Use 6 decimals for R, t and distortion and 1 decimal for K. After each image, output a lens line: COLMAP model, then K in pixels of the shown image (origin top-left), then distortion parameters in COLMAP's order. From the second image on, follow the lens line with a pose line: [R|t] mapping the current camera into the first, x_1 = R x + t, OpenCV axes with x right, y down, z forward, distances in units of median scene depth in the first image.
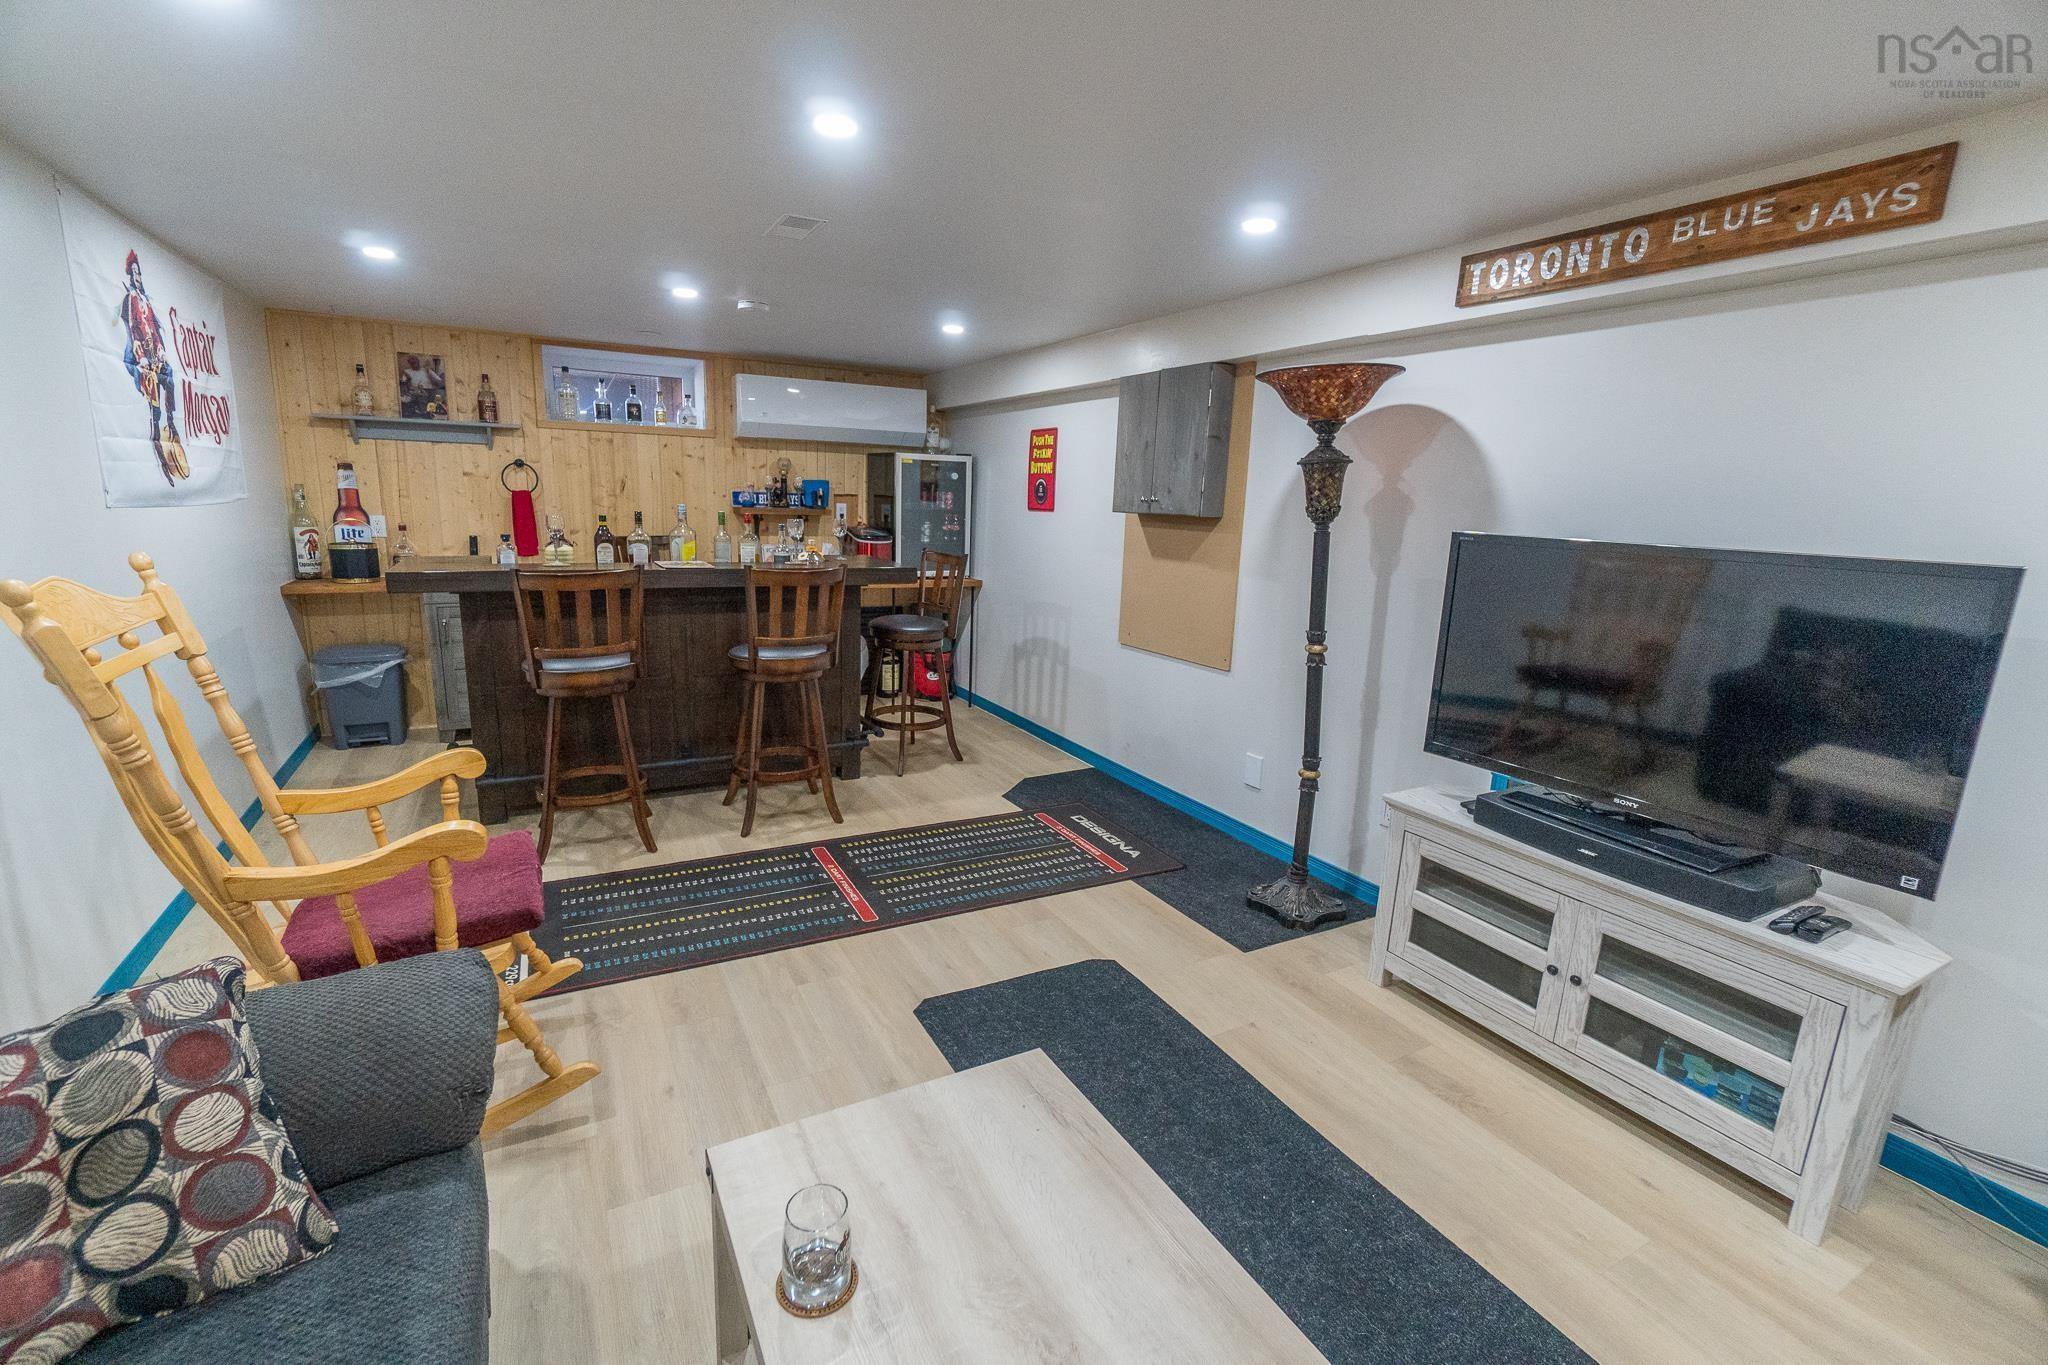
lens RADIAL K [[879.5, 0, 1013.2], [0, 879.5, 683.2], [0, 0, 1]] dist [-0.003444, 0.000143]
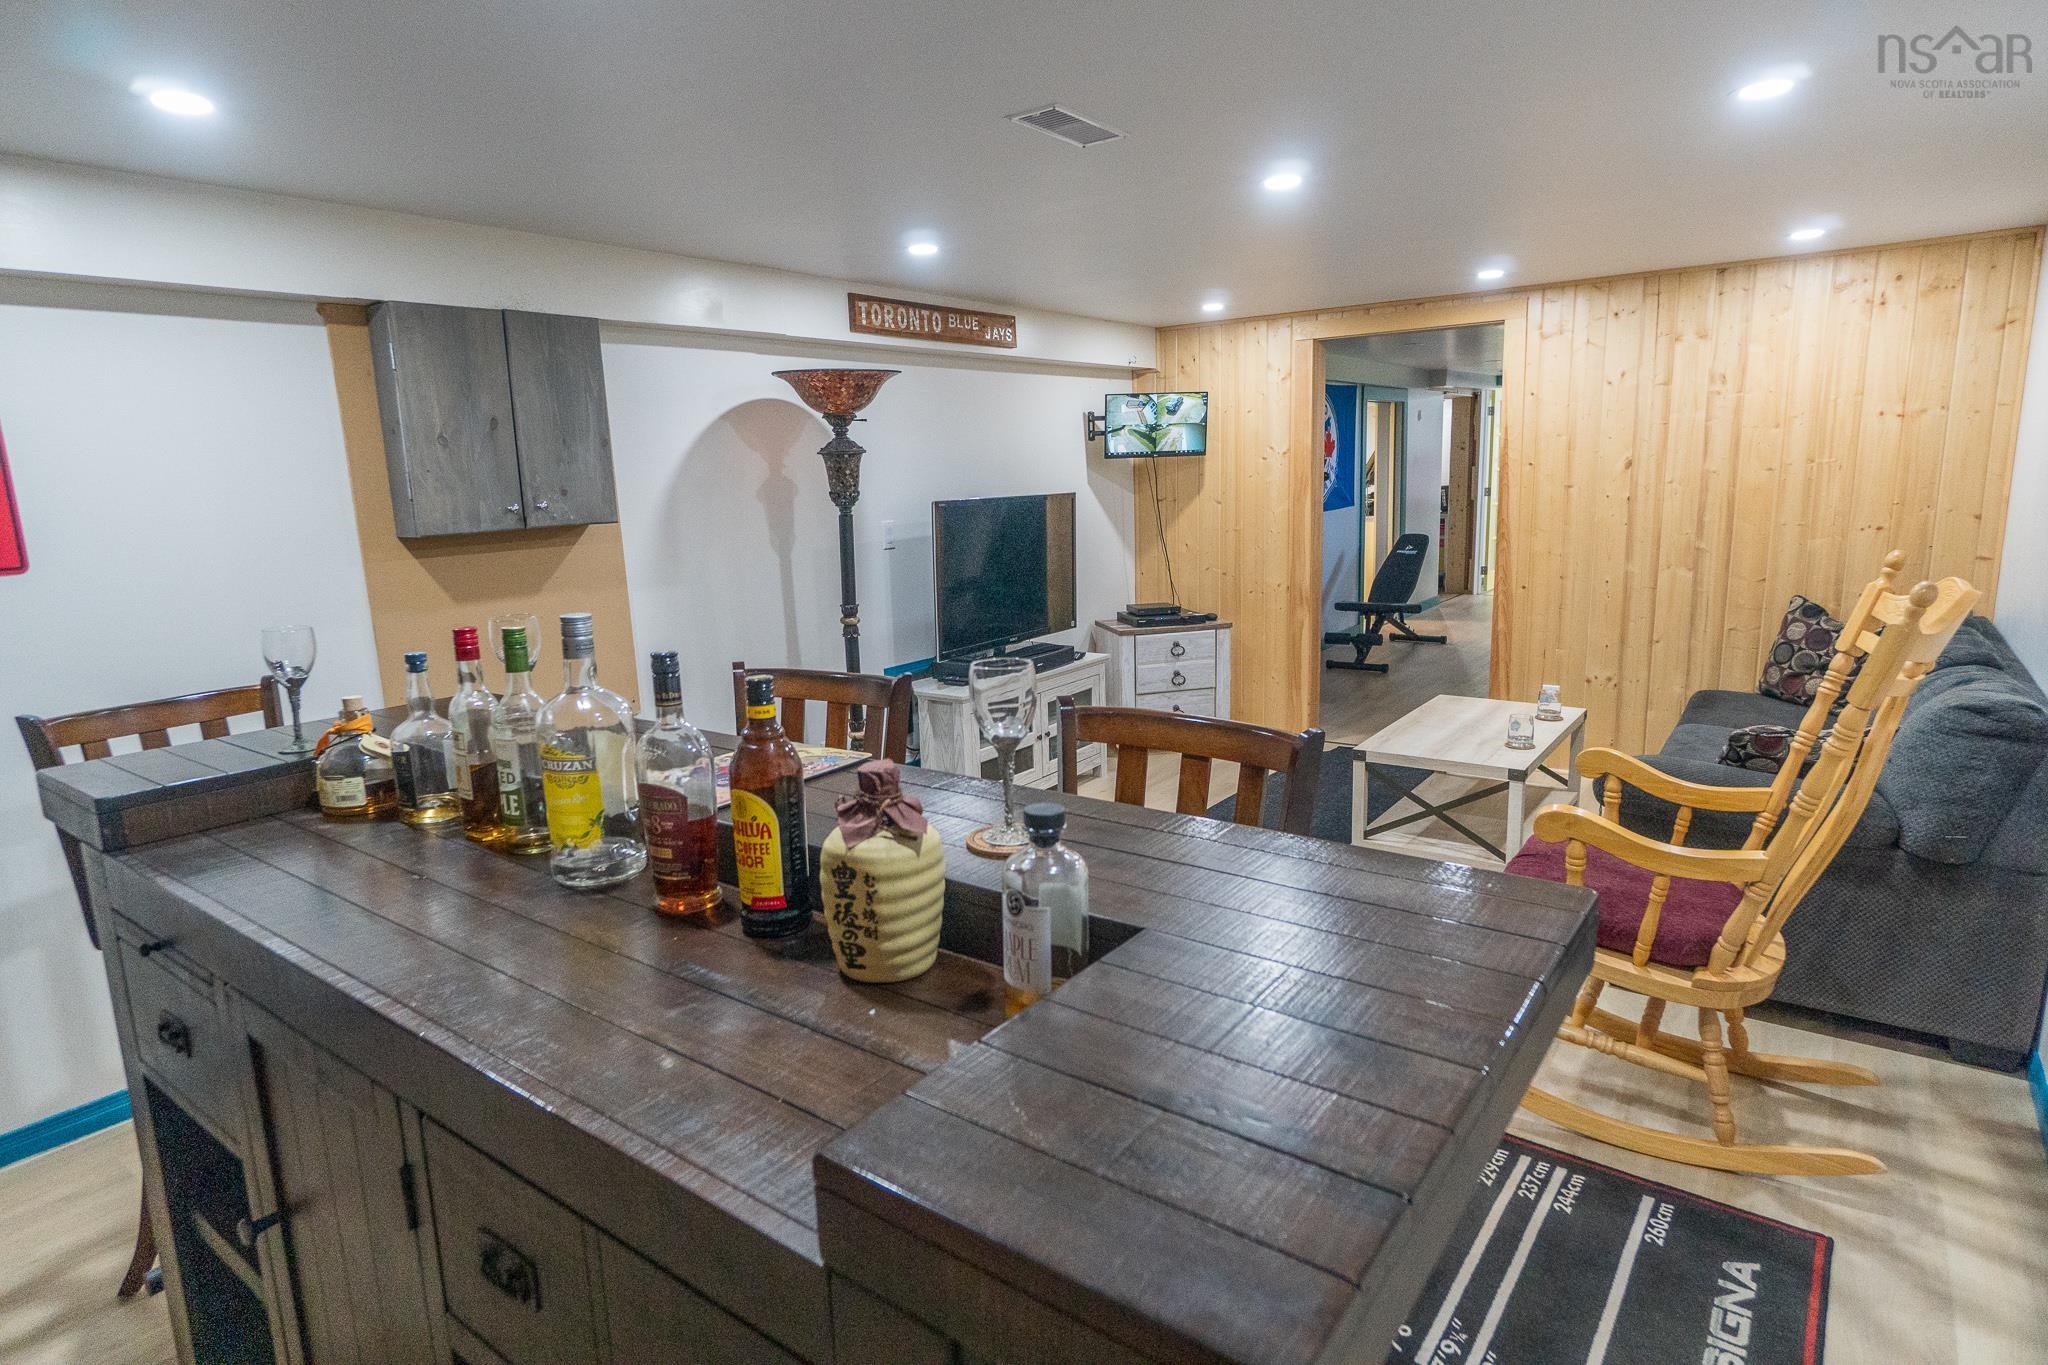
lens RADIAL K [[1114.9, 0, 1021.1], [0, 1114.9, 672.6], [0, 0, 1]] dist [0.000502, 0.000225]
pose [[-0.418104, -0.180698, 0.890245, -0.976750], [0.213226, 0.933114, 0.289541, -0.332123], [-0.883020, 0.310881, -0.351610, 1.308909]]
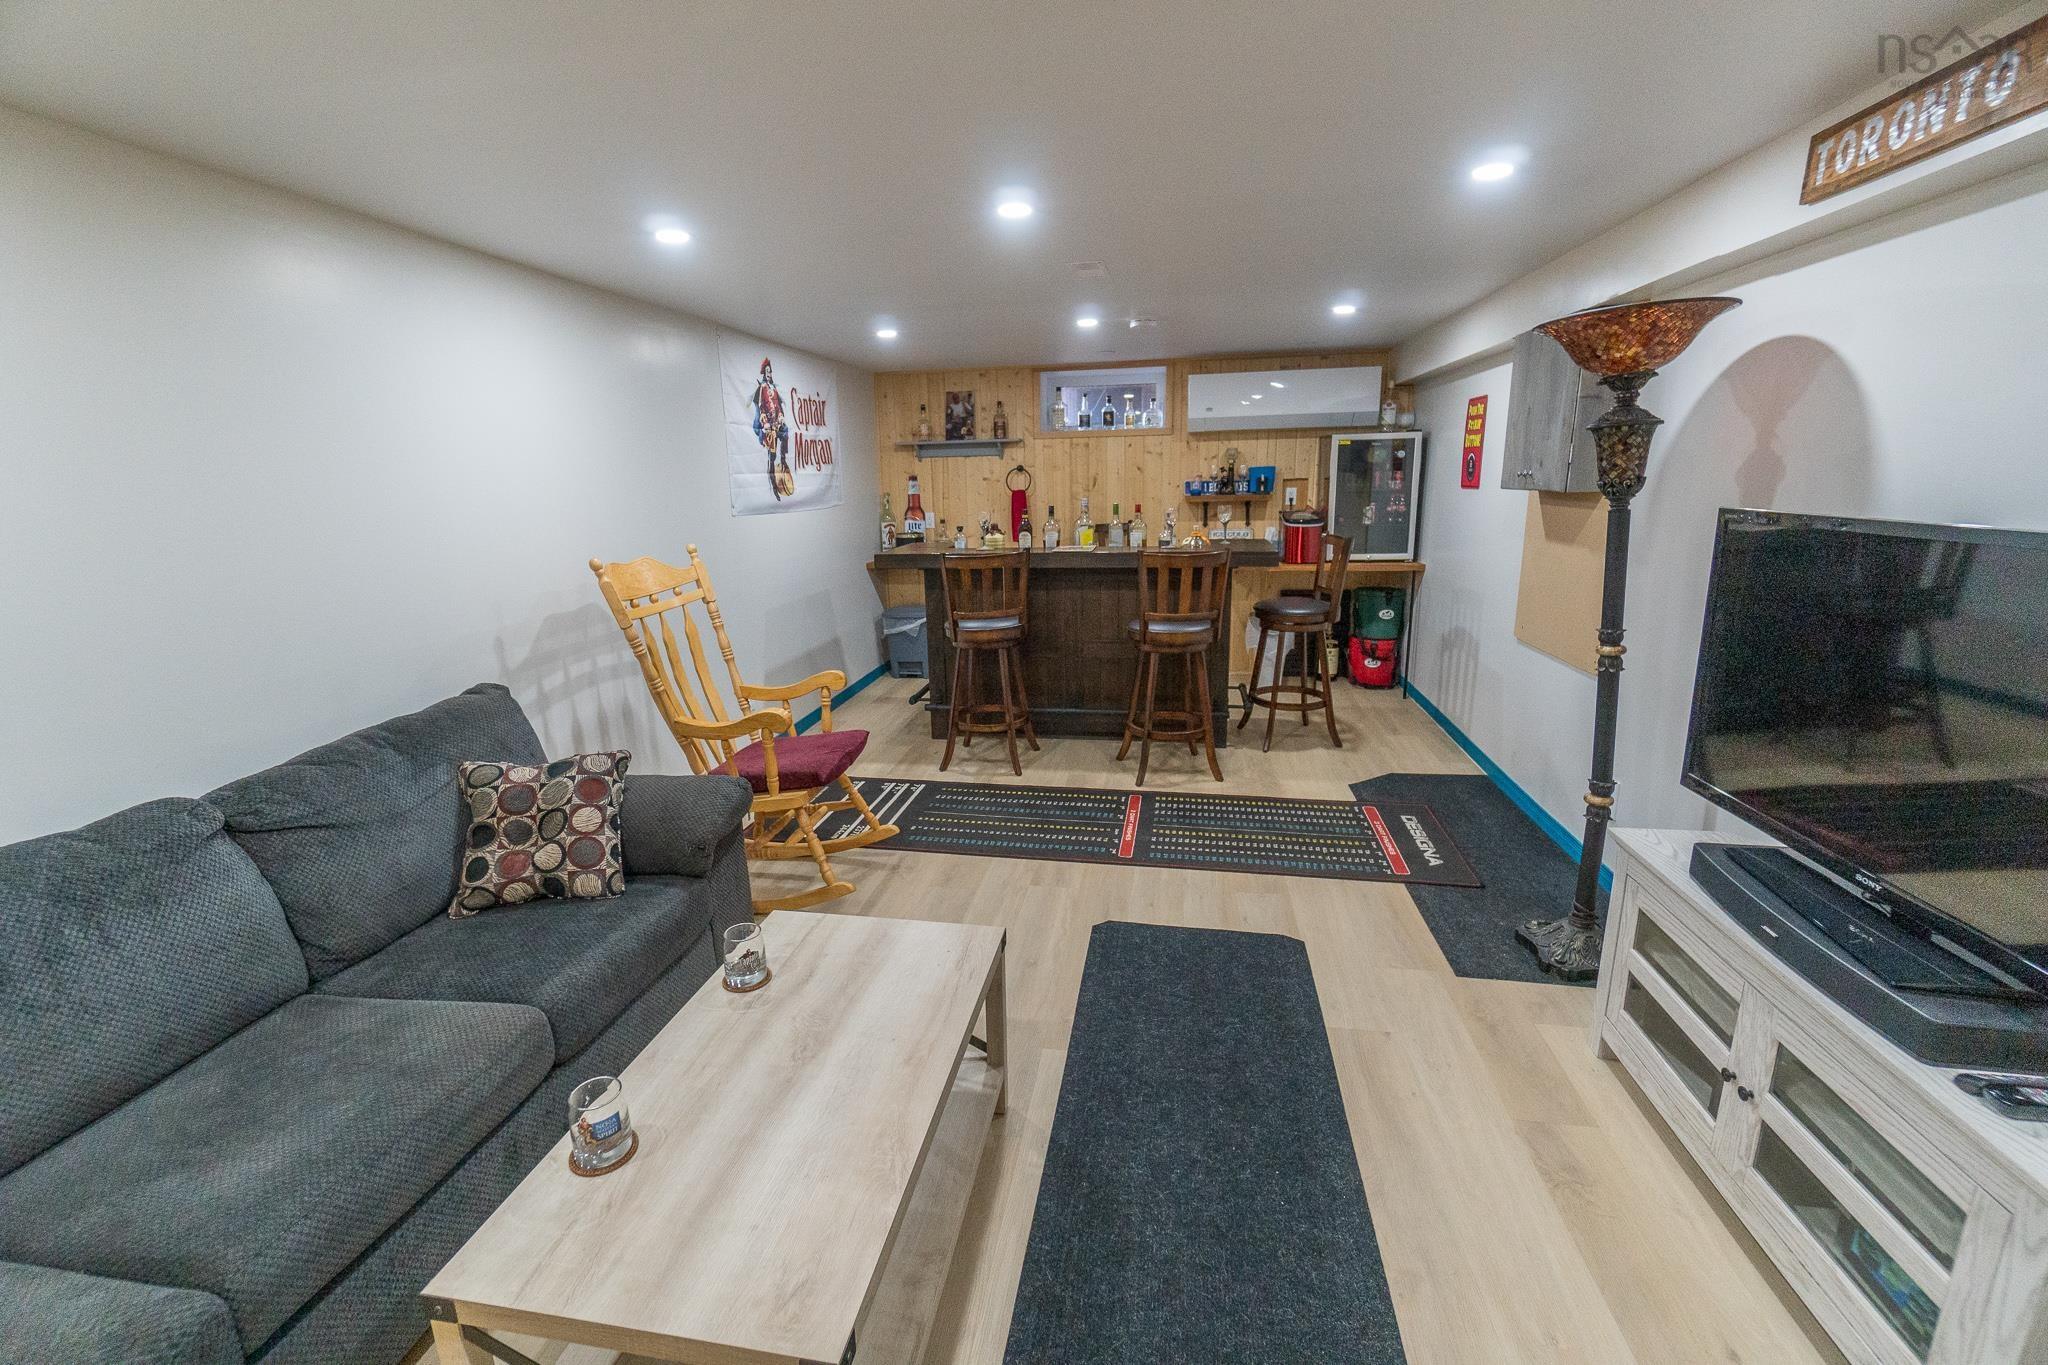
lens RADIAL K [[879.5, 0, 1011.5], [0, 879.5, 685.5], [0, 0, 1]] dist [-0.003444, 0.000143]
pose [[0.776716, 0.096336, -0.622441, 0.422252], [-0.081911, 0.995291, 0.051828, -0.002944], [0.624503, 0.010729, 0.780949, -0.002121]]
